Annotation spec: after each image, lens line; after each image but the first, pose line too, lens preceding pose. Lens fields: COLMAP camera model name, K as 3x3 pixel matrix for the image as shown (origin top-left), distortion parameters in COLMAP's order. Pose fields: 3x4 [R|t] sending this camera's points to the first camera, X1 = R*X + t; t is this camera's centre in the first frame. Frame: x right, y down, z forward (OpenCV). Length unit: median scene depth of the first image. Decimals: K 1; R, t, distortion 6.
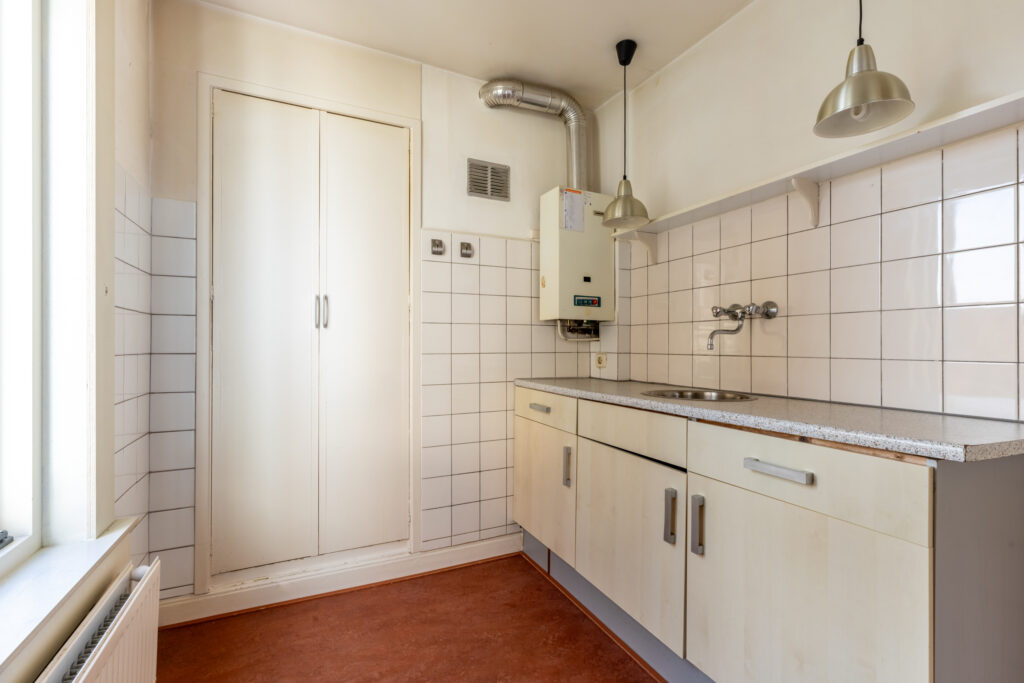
lens RADIAL K [[465.9, 0, 514.5], [0, 465.9, 342.2], [0, 0, 1]] dist [0.011804, 0.000760]
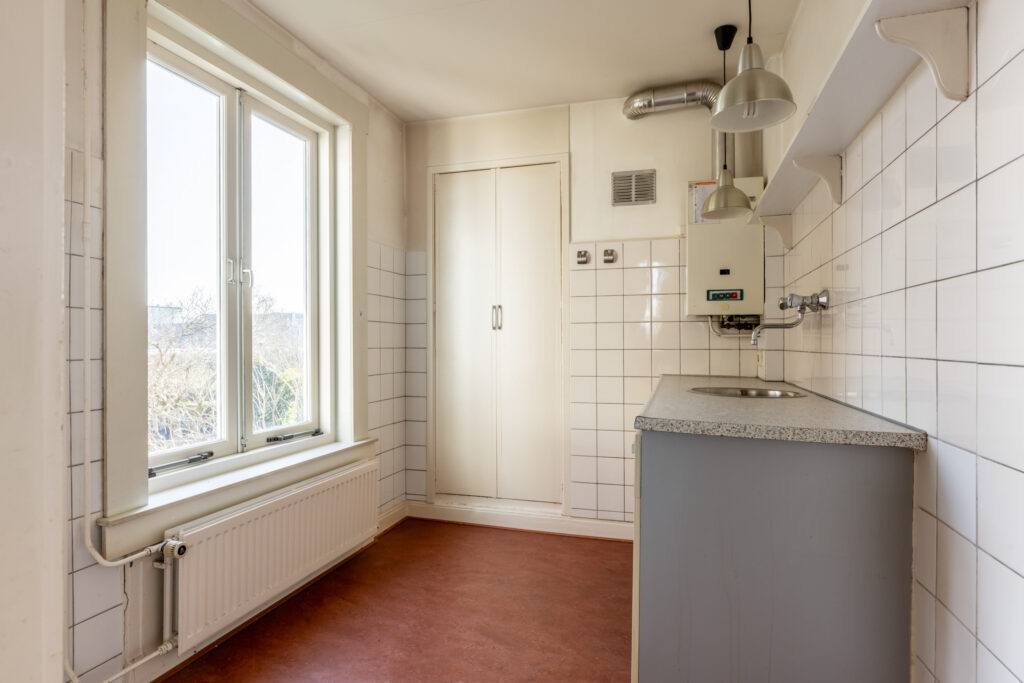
lens RADIAL K [[549.6, 0, 512.6], [0, 549.6, 343.0], [0, 0, 1]] dist [-0.002498, -0.000525]
pose [[0.734541, -0.004458, -0.678550, 0.617784], [0.006517, 0.999979, 0.000485, 0.006208], [0.678533, -0.004778, 0.734554, -0.117831]]
